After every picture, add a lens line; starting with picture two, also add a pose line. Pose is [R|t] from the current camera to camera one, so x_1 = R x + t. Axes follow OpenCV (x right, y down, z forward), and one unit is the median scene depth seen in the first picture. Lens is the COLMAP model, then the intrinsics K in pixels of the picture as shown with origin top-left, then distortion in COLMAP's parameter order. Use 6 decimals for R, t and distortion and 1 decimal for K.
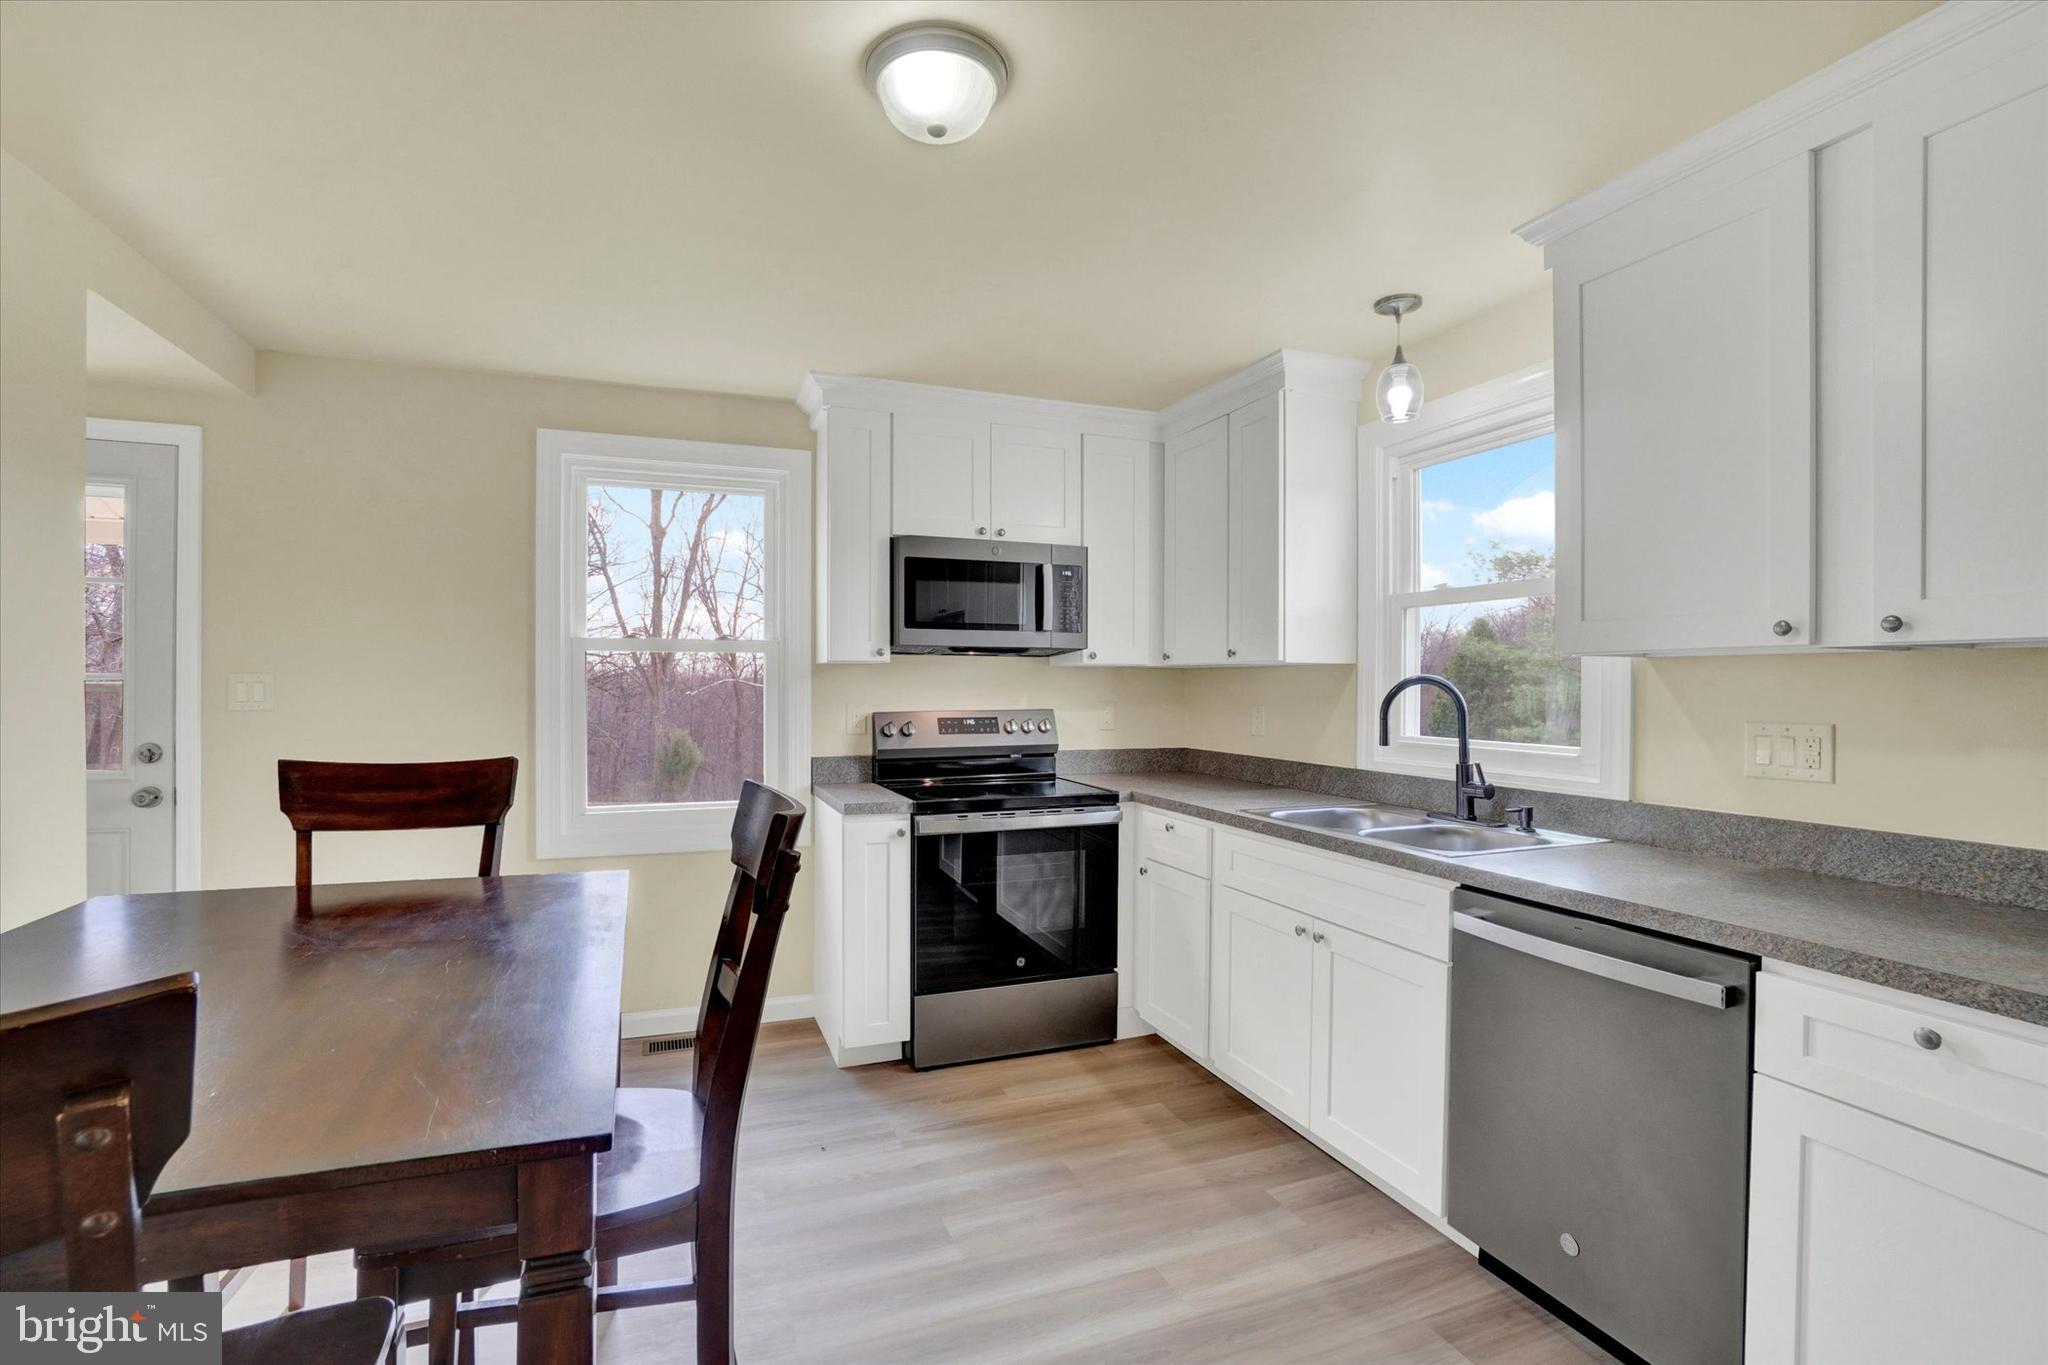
lens RADIAL K [[926.8, 0, 991.1], [0, 926.8, 685.8], [0, 0, 1]] dist [-0.065591, 0.018803]
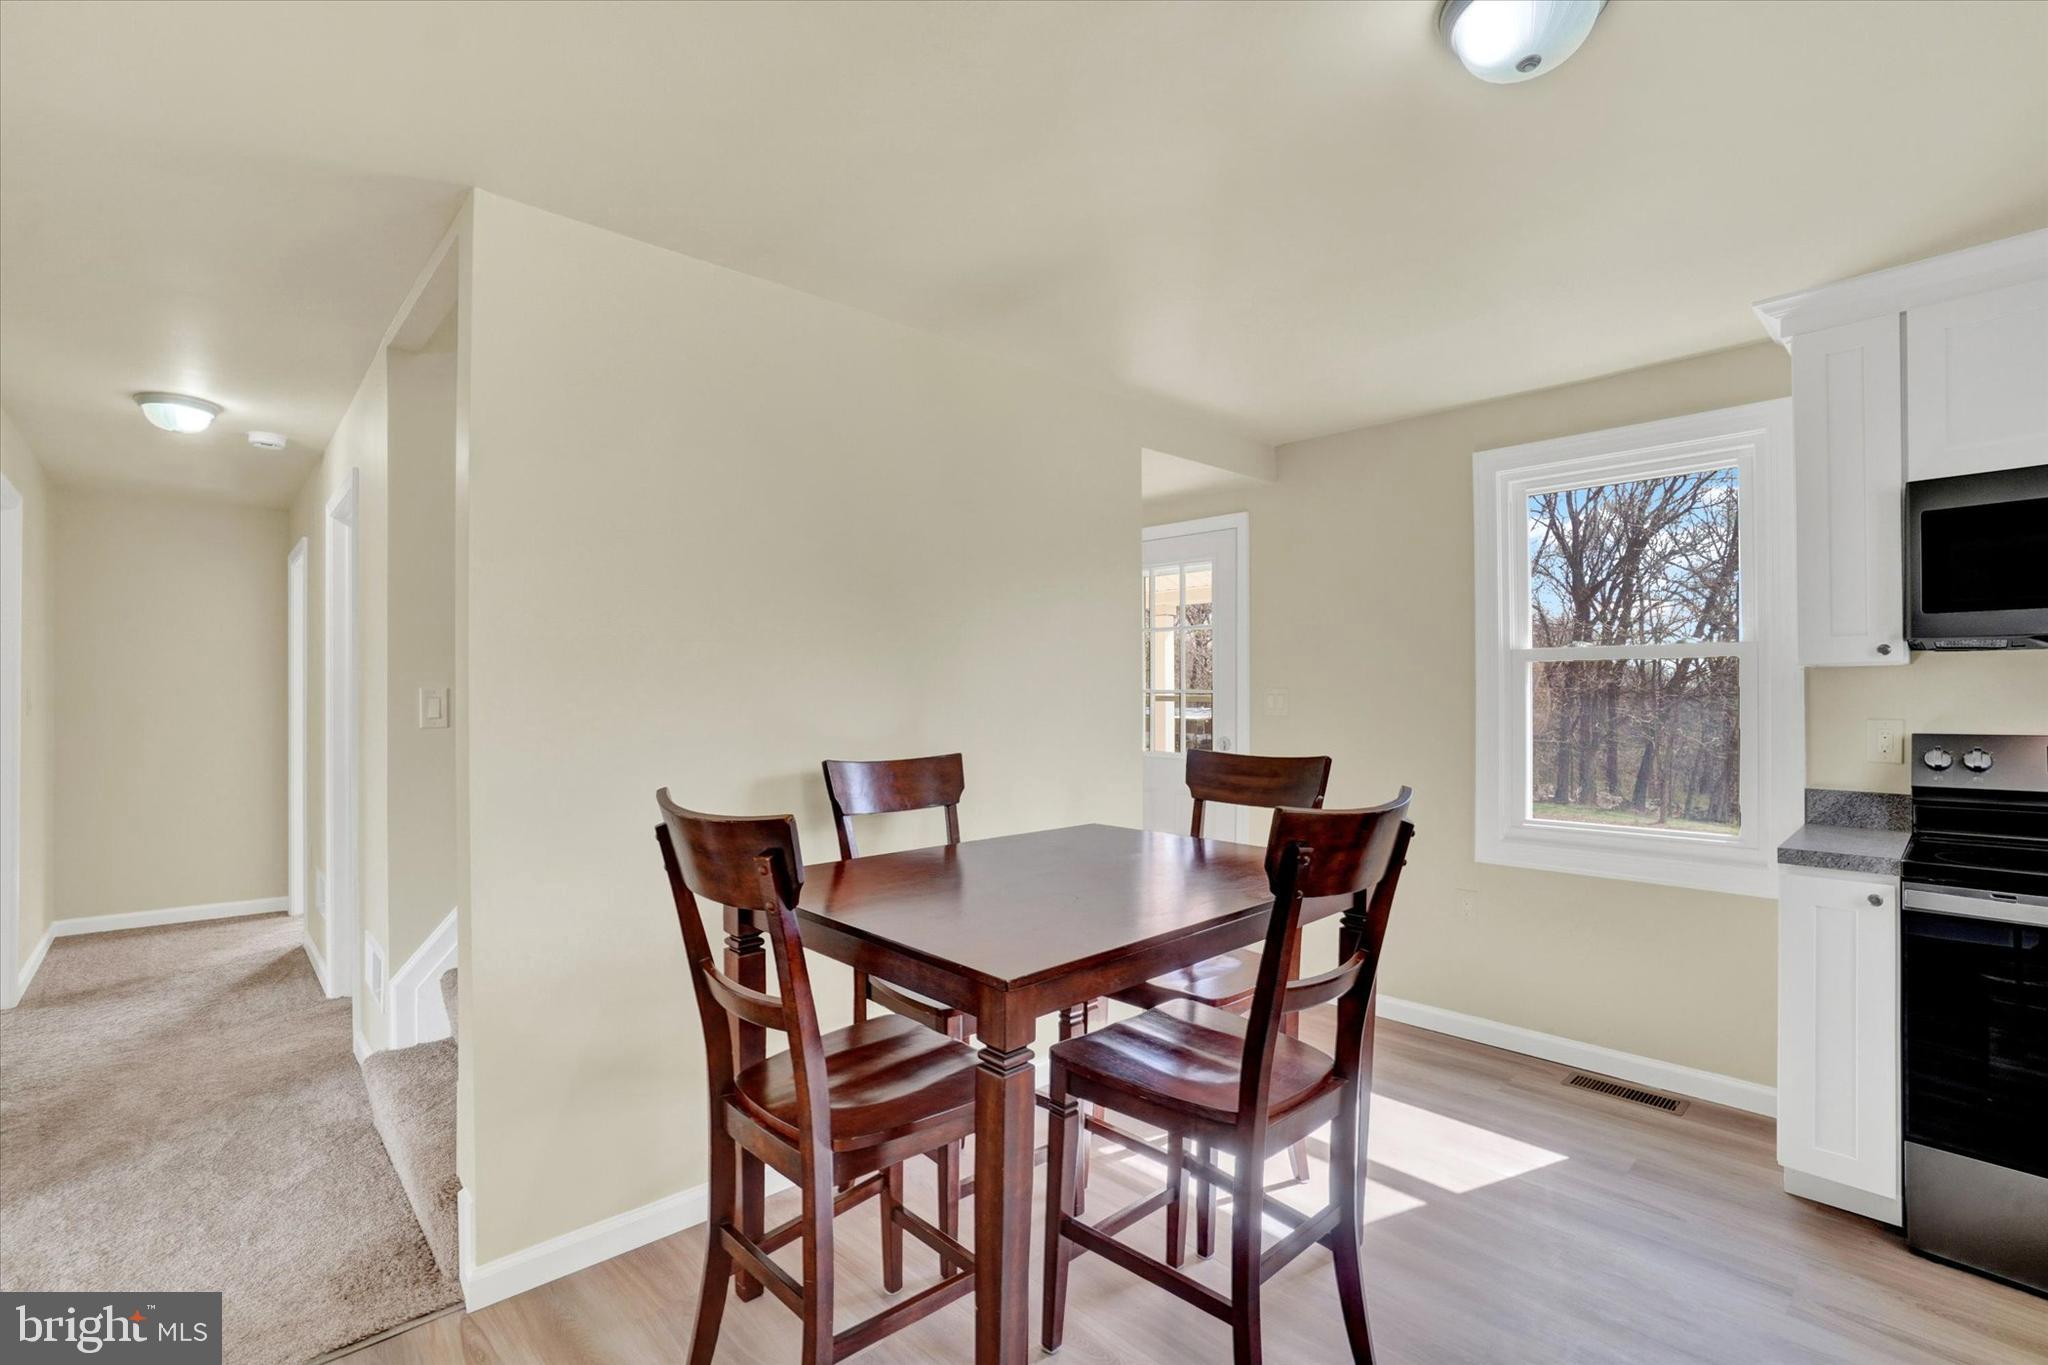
lens RADIAL K [[936.4, 0, 1010.9], [0, 936.4, 689.4], [0, 0, 1]] dist [-0.065809, 0.021164]
pose [[0.353682, -0.010751, -0.935304, 0.313036], [0.000129, 0.999935, -0.011445, 0.003136], [0.935366, 0.003927, 0.353660, 0.123008]]
